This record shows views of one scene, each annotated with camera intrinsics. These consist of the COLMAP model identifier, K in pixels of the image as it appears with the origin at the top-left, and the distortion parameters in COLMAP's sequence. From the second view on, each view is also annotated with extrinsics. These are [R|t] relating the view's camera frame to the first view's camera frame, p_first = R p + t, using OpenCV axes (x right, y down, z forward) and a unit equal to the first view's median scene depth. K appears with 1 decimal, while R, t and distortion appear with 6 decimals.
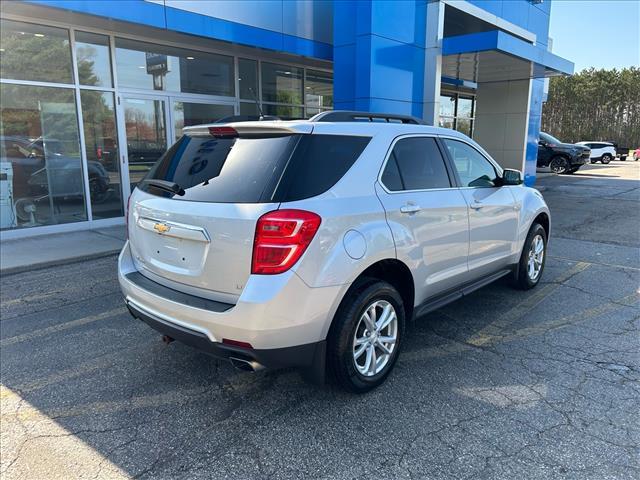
lens RADIAL K [[480.3, 0, 315.9], [0, 480.3, 242.7], [0, 0, 1]] dist [0.052052, -0.056186]
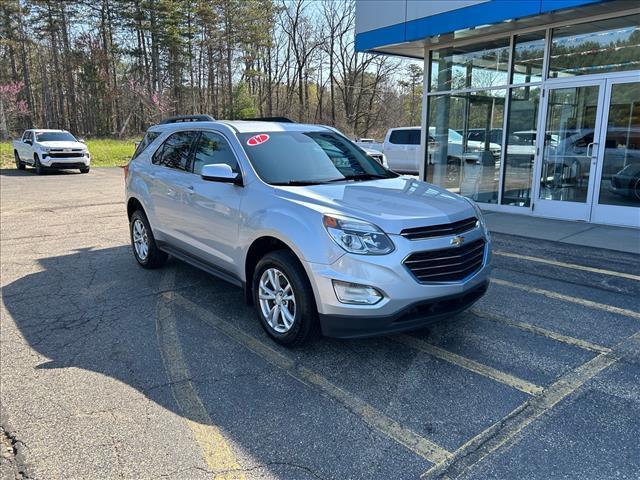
lens RADIAL K [[480.3, 0, 320.8], [0, 480.3, 238.3], [0, 0, 1]] dist [0.052052, -0.056186]
pose [[-0.154676, 0.206733, -0.966094, 1.455995], [-0.193991, 0.952471, 0.234876, -0.307918], [0.968733, 0.223743, -0.107220, 1.481330]]
